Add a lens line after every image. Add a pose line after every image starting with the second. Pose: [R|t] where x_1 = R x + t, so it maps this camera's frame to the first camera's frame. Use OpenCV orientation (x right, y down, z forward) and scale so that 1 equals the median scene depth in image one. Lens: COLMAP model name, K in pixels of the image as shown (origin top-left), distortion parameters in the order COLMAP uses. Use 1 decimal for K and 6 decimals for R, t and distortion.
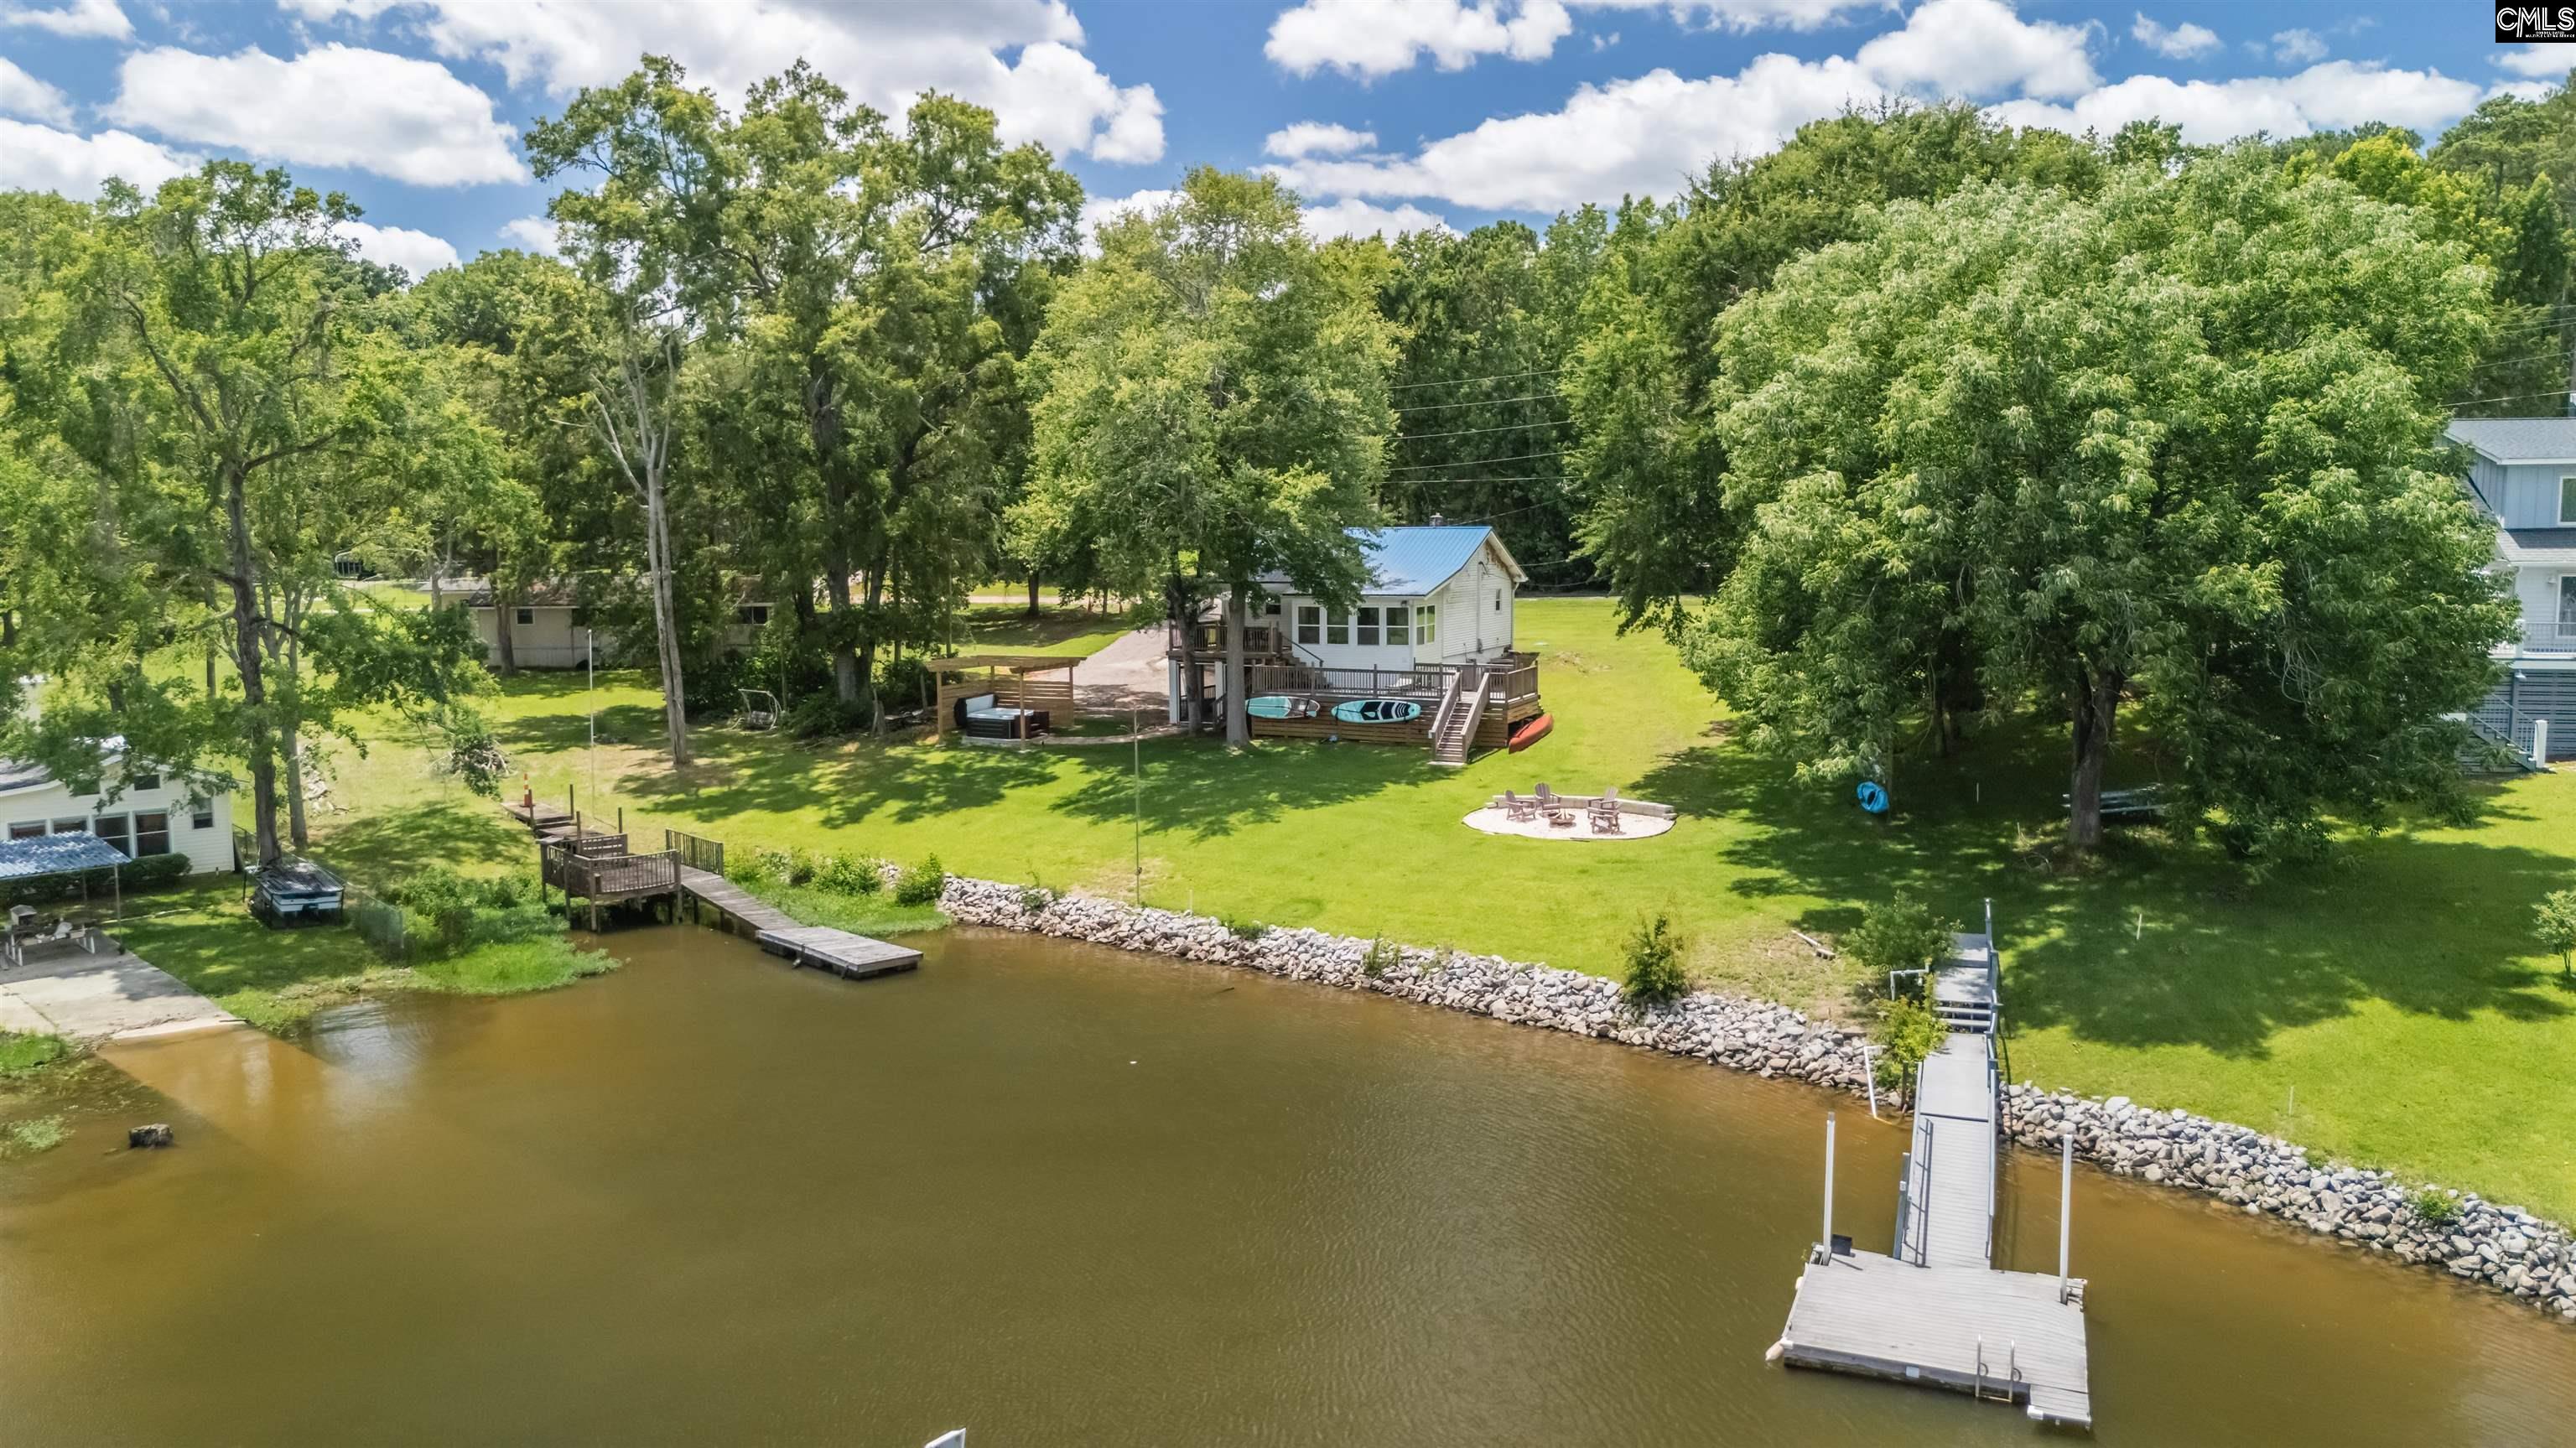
lens RADIAL K [[1898.3, 0, 1301.7], [0, 1898.3, 716.5], [0, 0, 1]] dist [0.065560, -0.056757]
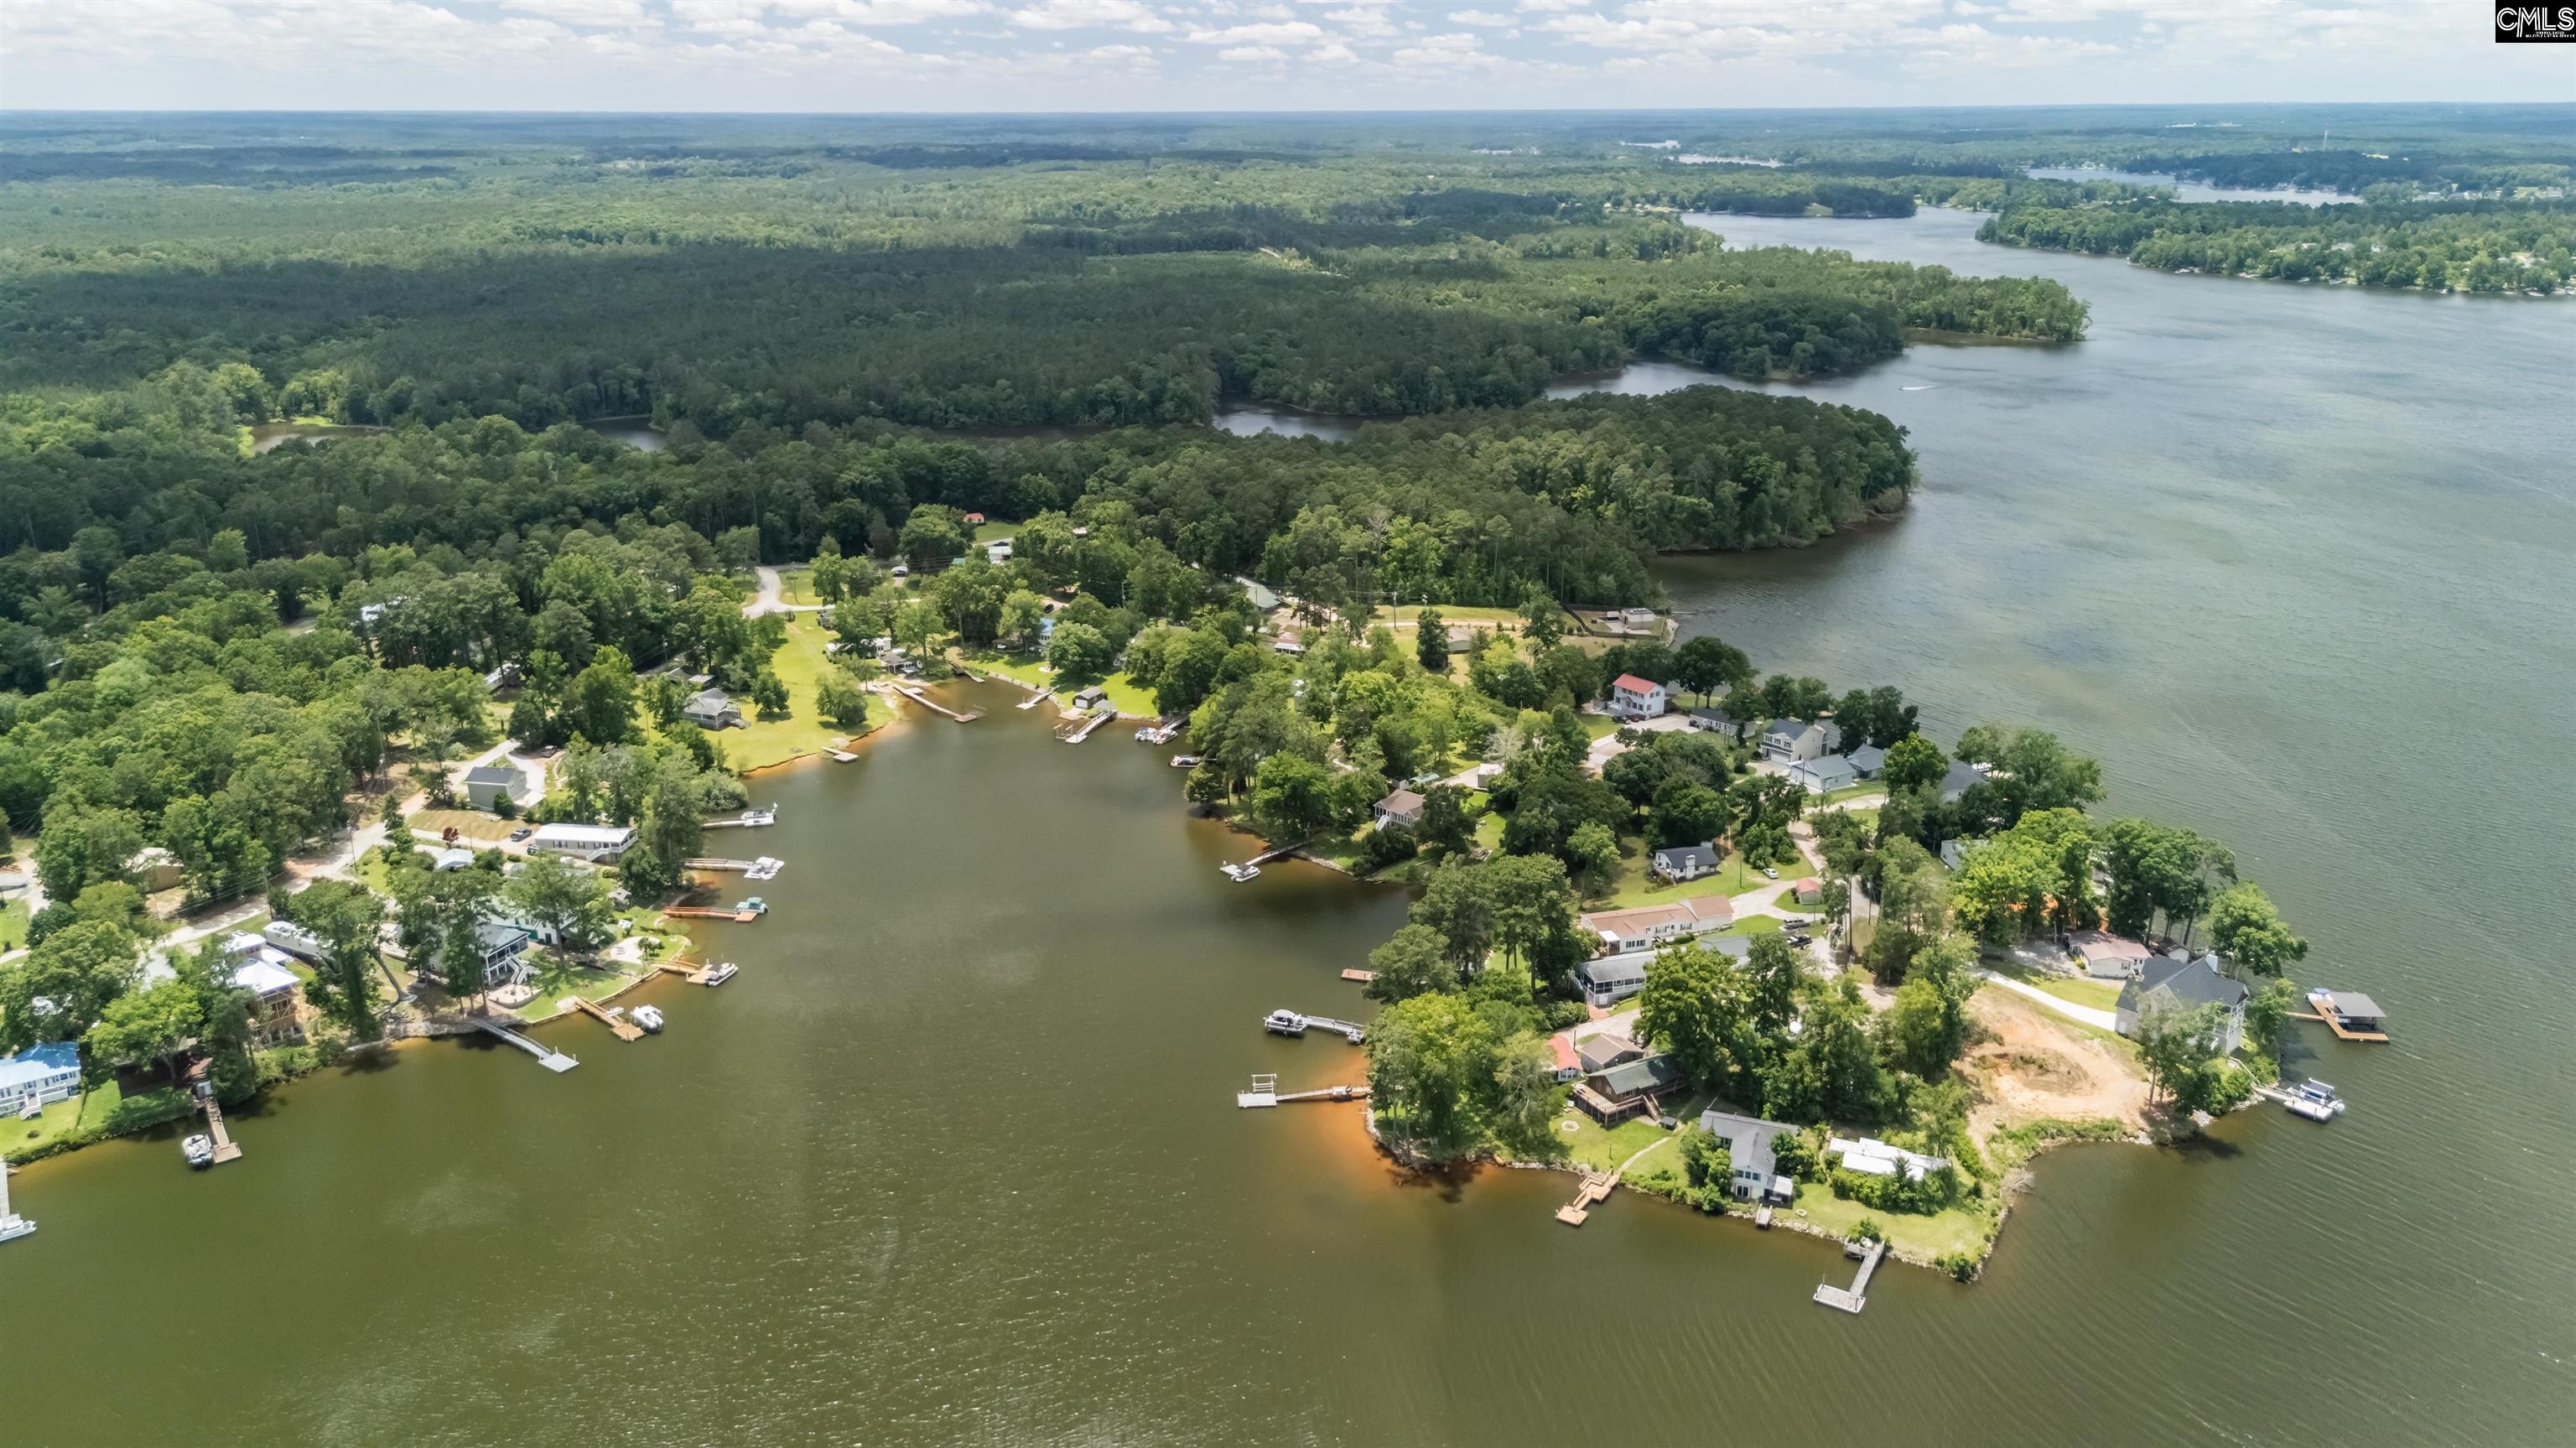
lens RADIAL K [[1898.3, 0, 1295.1], [0, 1898.3, 741.1], [0, 0, 1]] dist [0.065560, -0.056757]
pose [[0.990143, 0.044988, -0.132637, 2.679341], [-0.015119, 0.975808, 0.218107, -1.721982], [0.139240, -0.213951, 0.966870, -8.314961]]
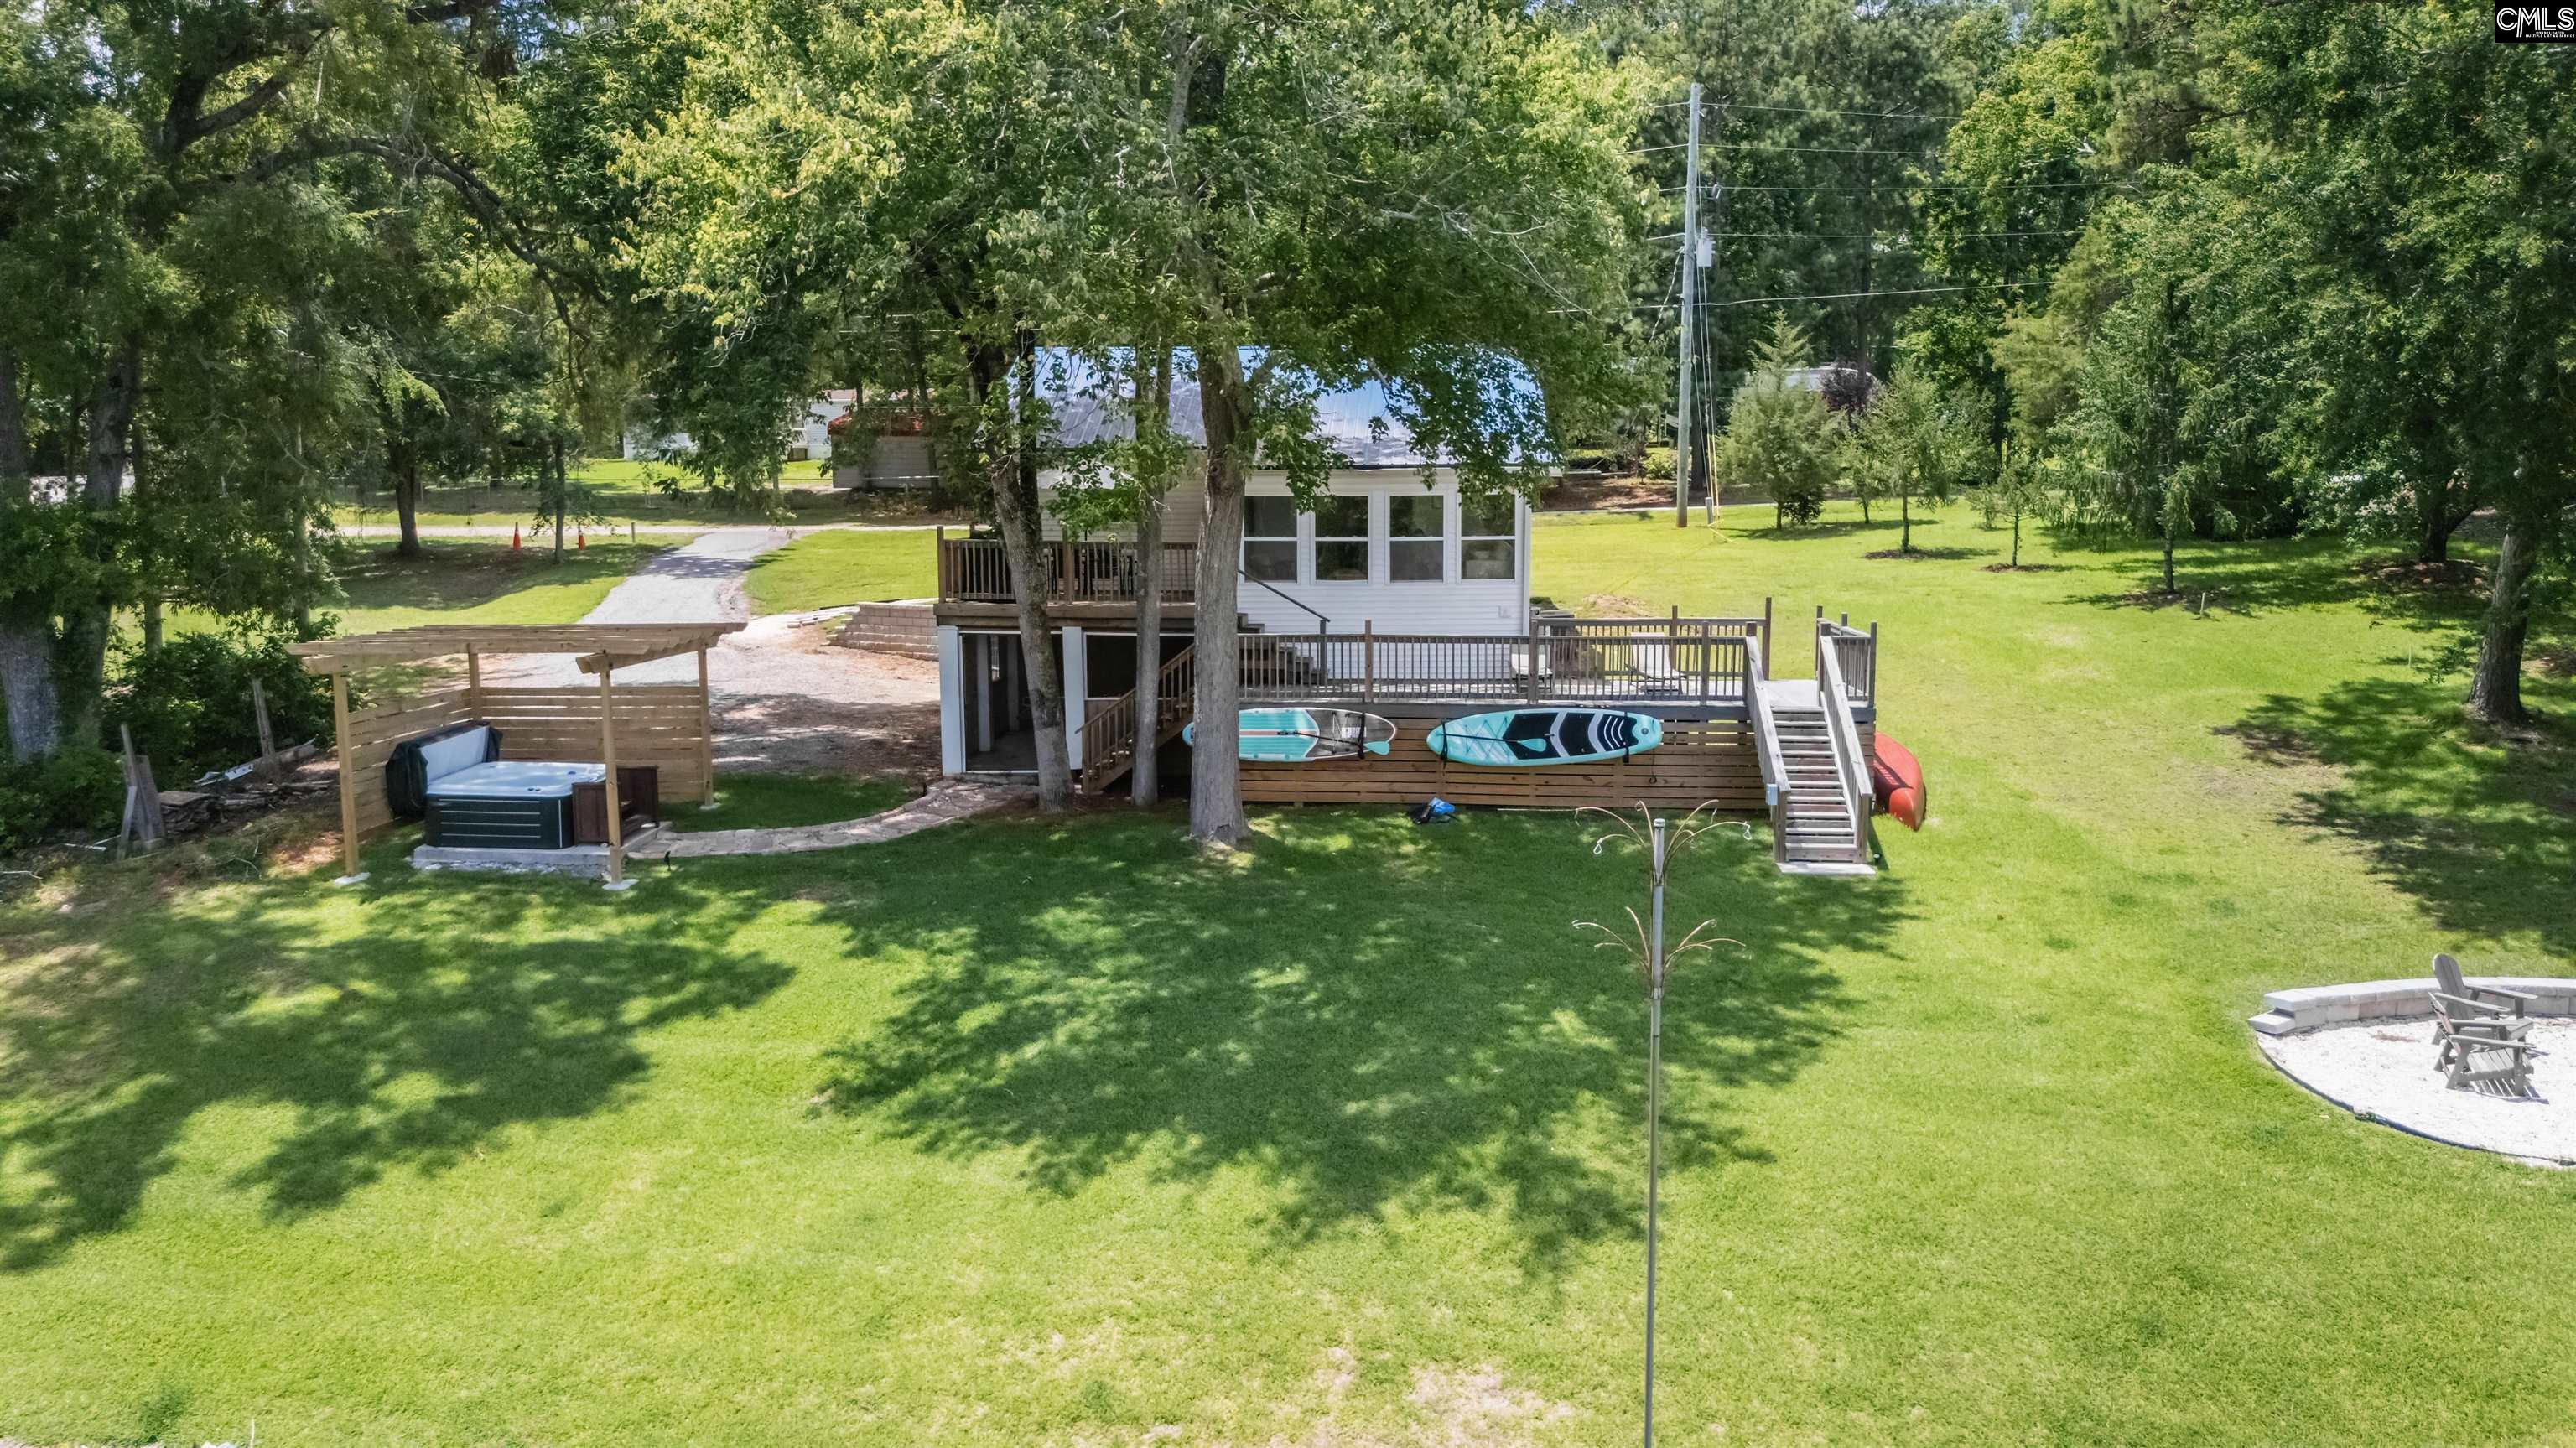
lens RADIAL K [[1898.3, 0, 1306.7], [0, 1898.3, 731.7], [0, 0, 1]] dist [0.065560, -0.056757]
pose [[0.937398, -0.043681, 0.345511, -0.177105], [0.033447, 0.998809, 0.035528, -0.023484], [-0.346651, -0.021747, 0.937742, 0.730285]]
